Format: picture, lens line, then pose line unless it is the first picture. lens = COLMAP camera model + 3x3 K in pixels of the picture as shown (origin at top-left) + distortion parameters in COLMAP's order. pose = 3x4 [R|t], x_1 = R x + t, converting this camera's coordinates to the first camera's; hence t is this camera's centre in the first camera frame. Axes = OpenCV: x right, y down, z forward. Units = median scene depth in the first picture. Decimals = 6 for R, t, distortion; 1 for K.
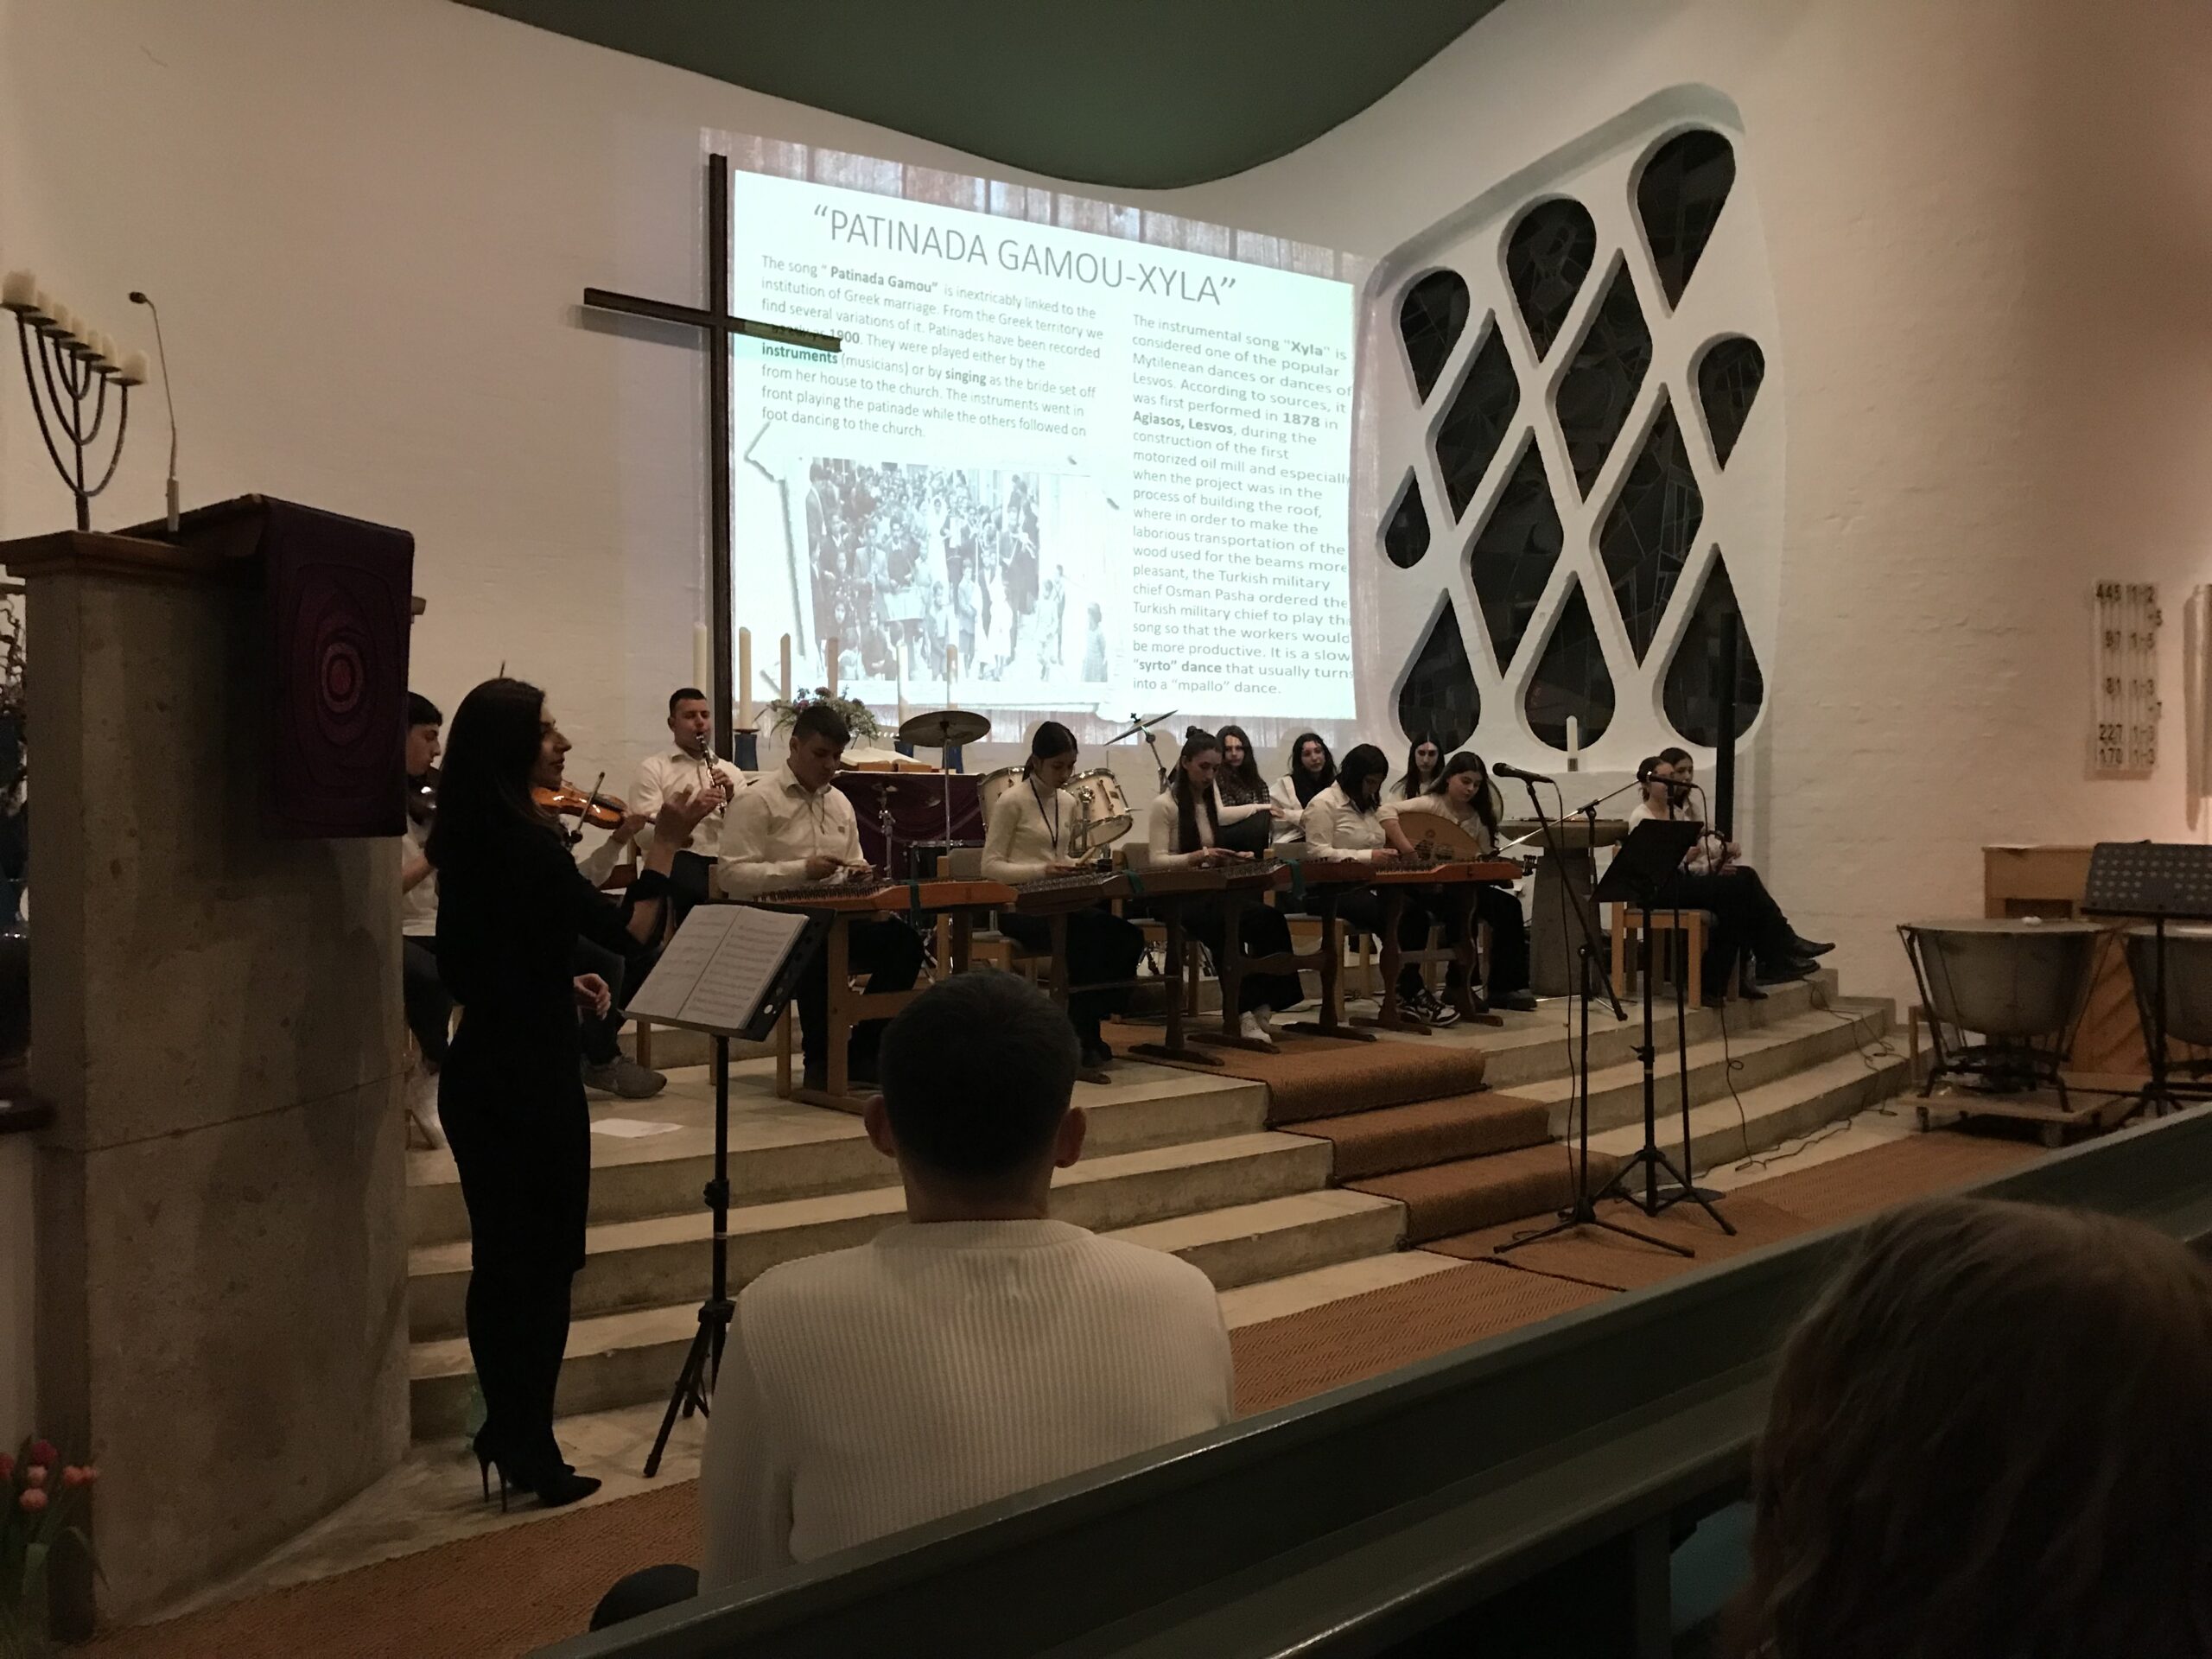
lens RADIAL K [[1815.1, 0, 1100.9], [0, 1815.1, 839.9], [0, 0, 1]] dist [0.018542, -0.017348]
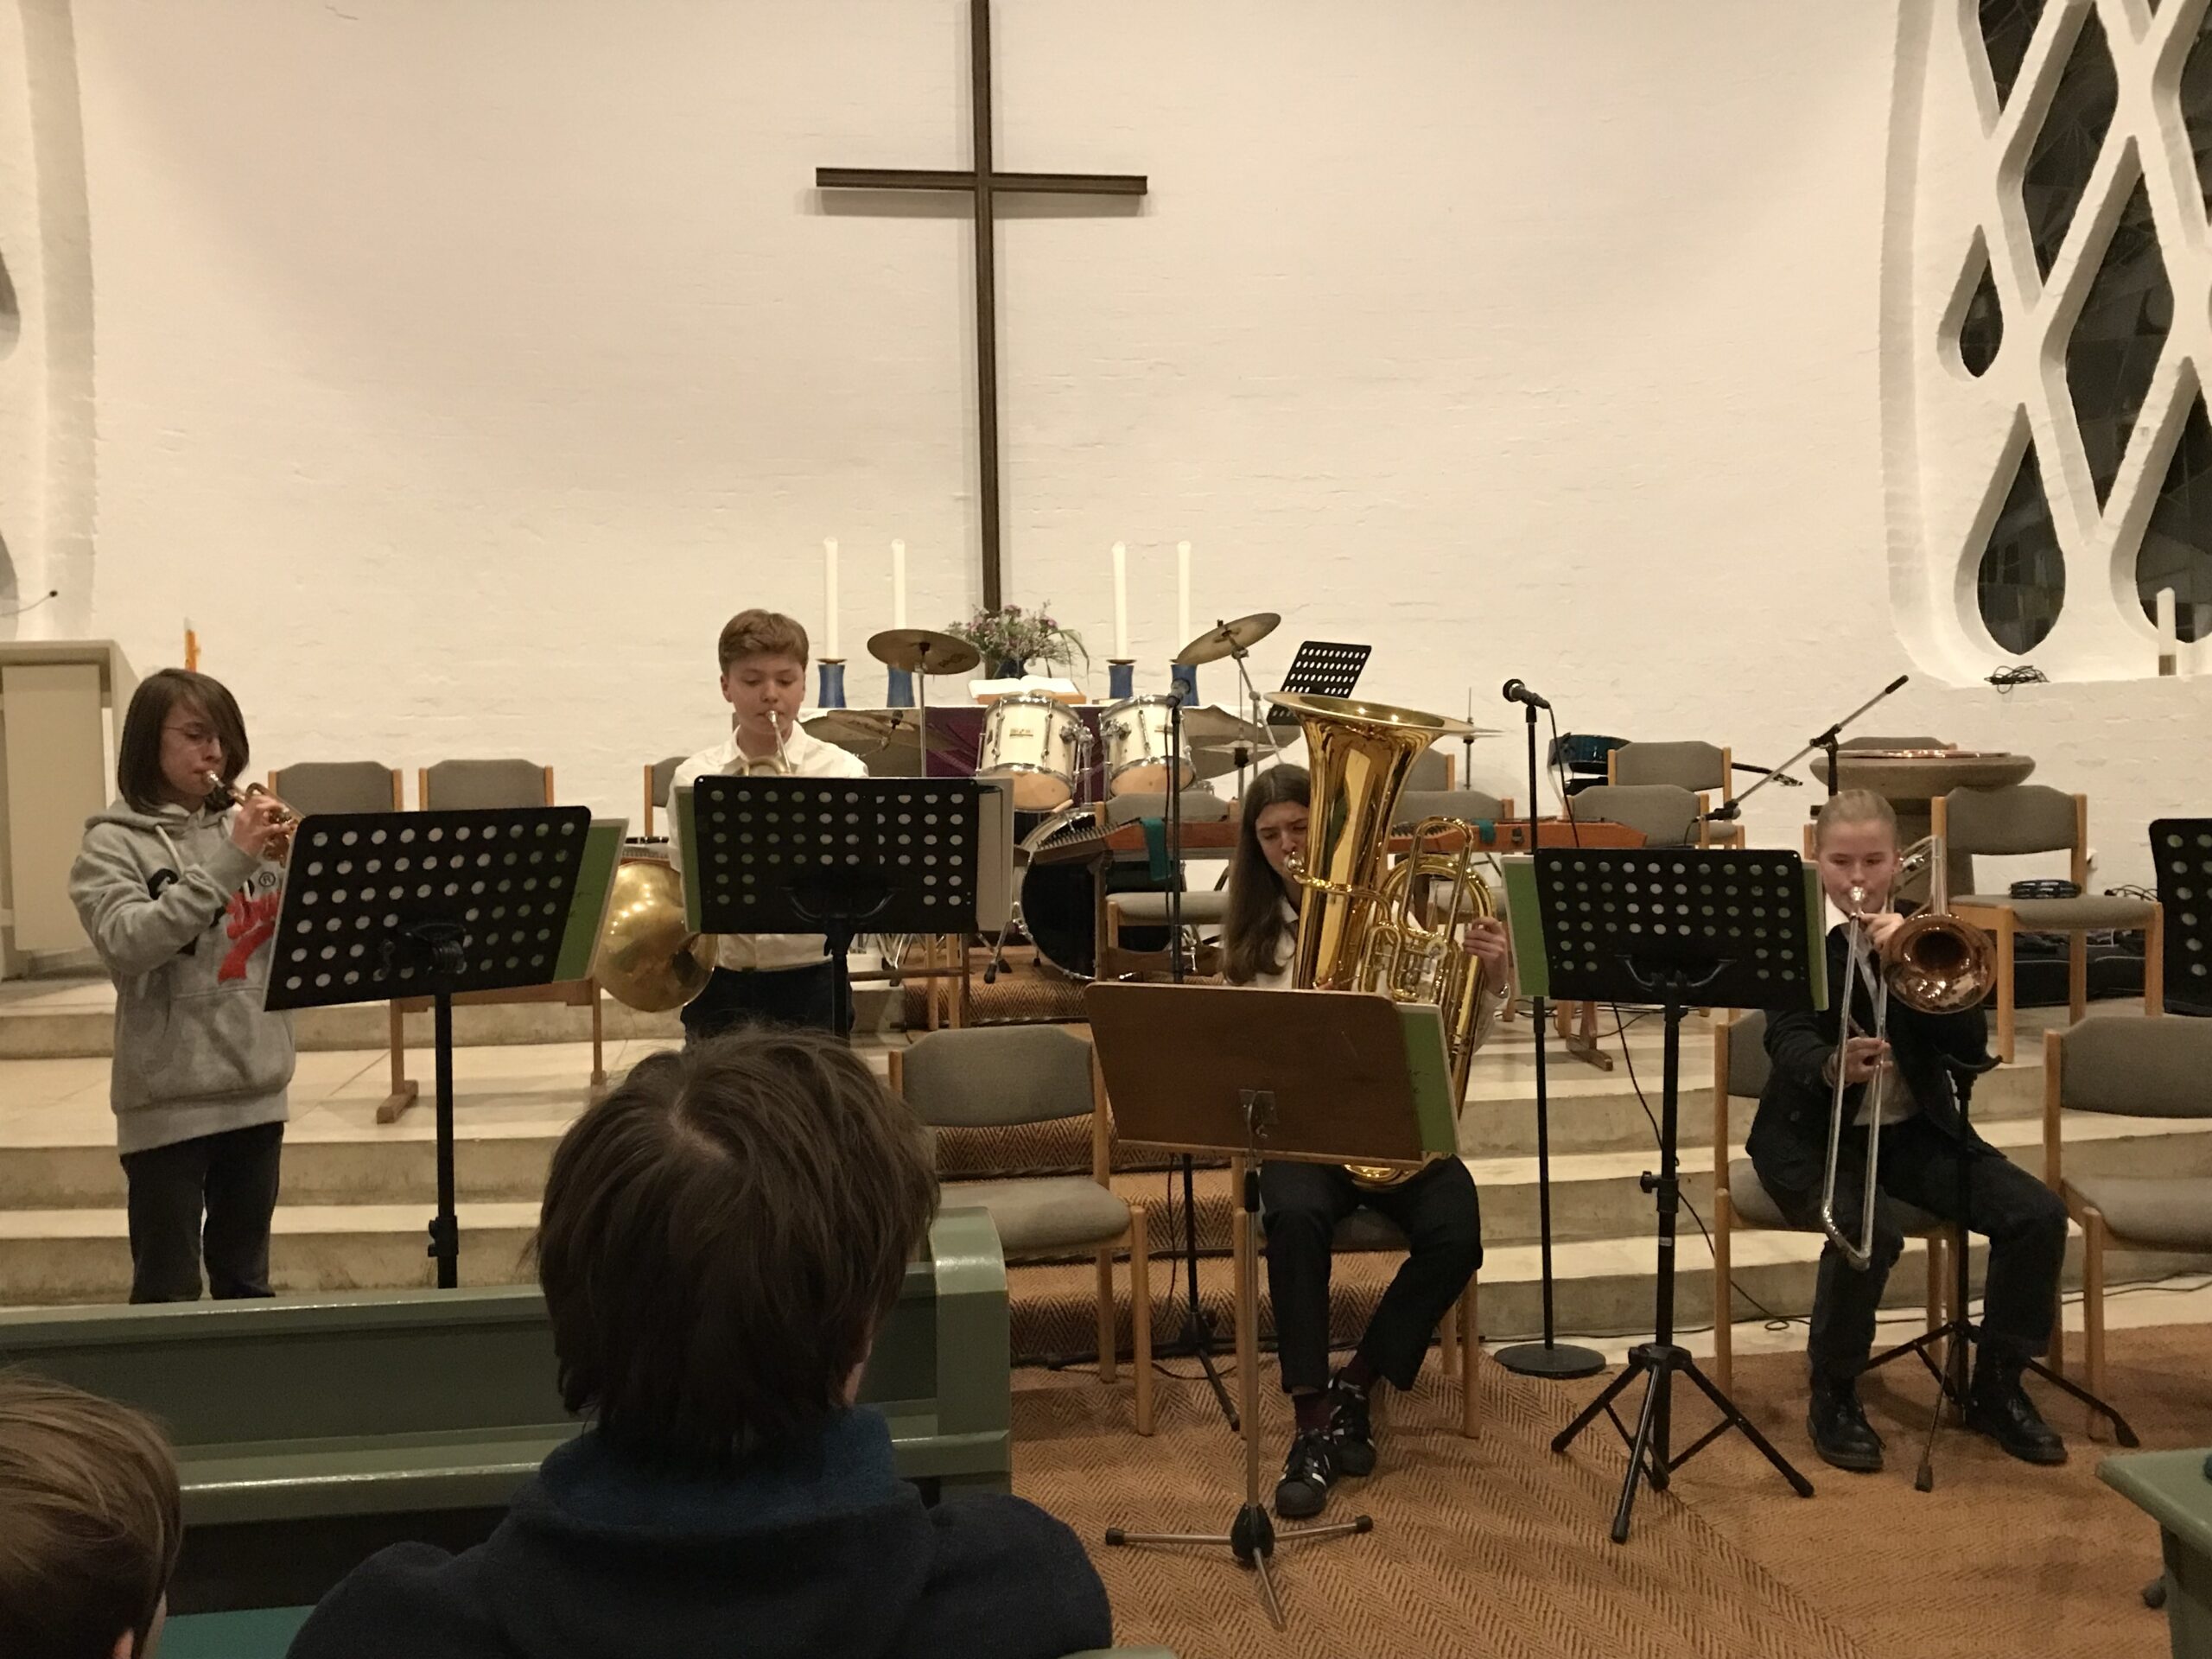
lens RADIAL K [[2057.5, 0, 1107.6], [0, 2057.5, 838.0], [0, 0, 1]] dist [0.003837, 0.000000]
pose [[0.837329, 0.013708, -0.546527, 0.346730], [0.002740, 0.999568, 0.029270, -0.003081], [0.546692, -0.026006, 0.836930, 0.196506]]
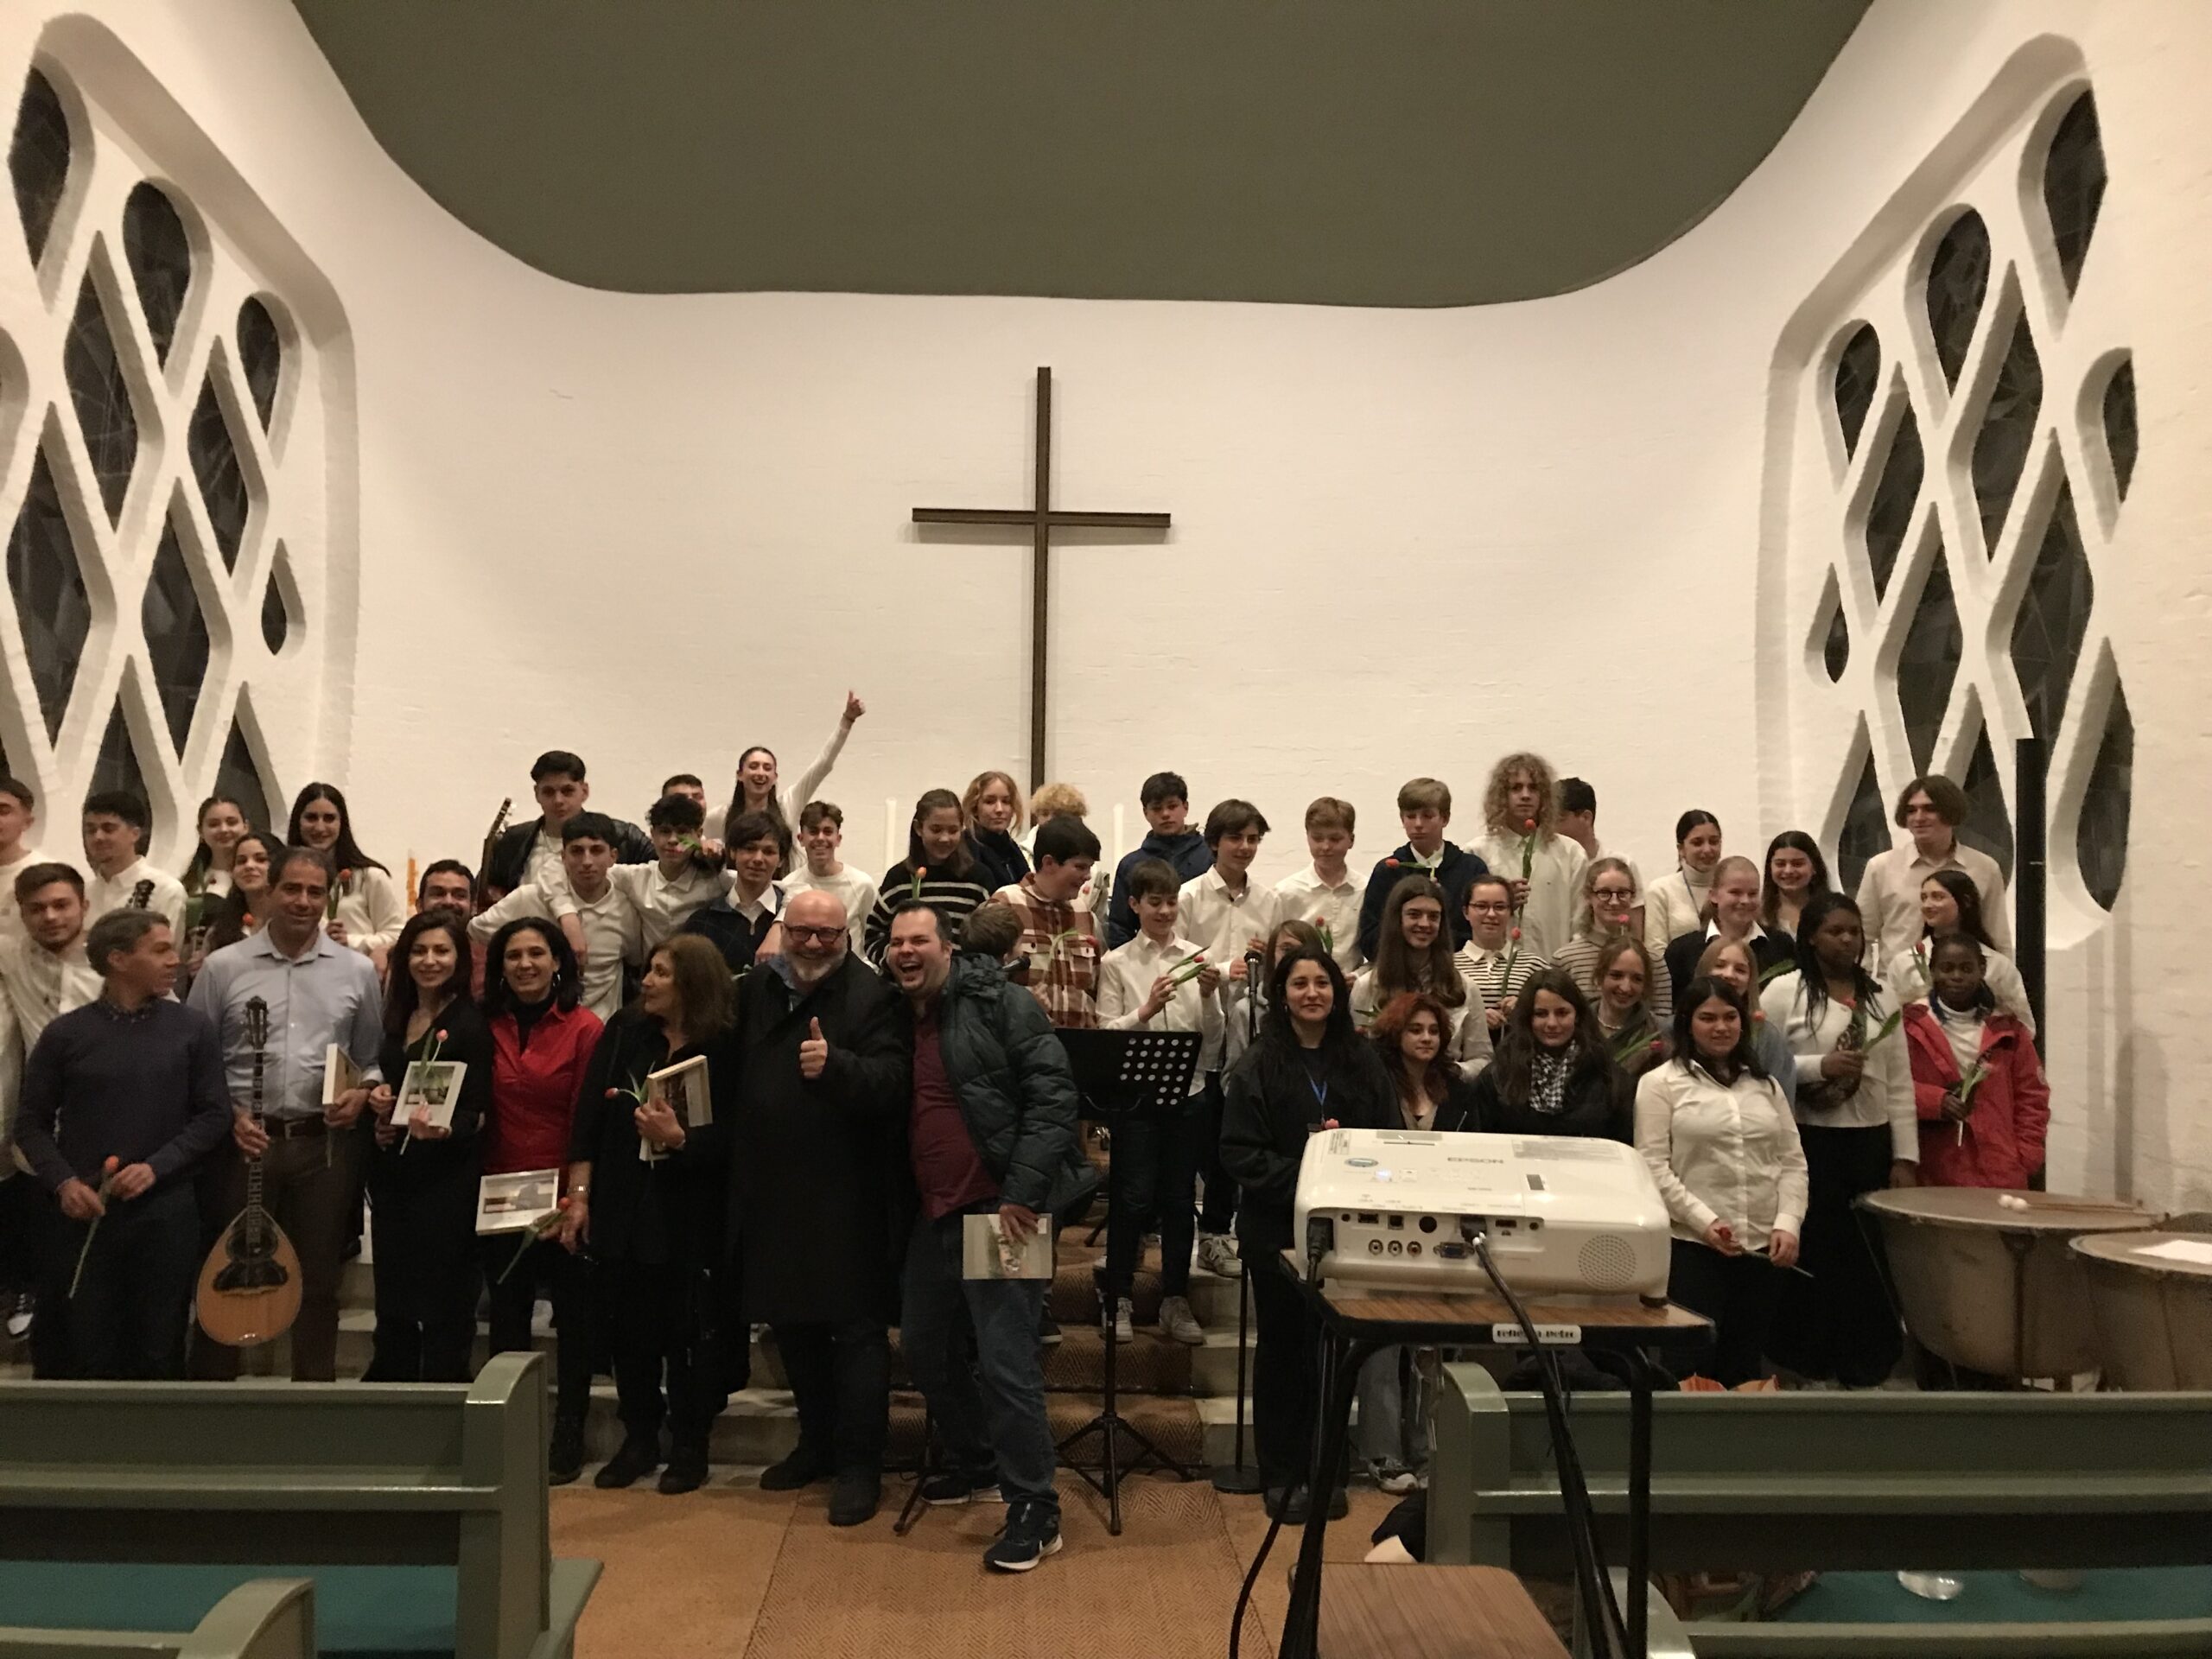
lens RADIAL K [[1815.1, 0, 1100.4], [0, 1815.1, 823.0], [0, 0, 1]] dist [0.018542, -0.017348]
pose [[0.765154, -0.018299, -0.643588, 0.481548], [-0.030052, 0.997492, -0.064089, -0.029250], [0.643146, 0.068379, 0.762684, 0.185479]]
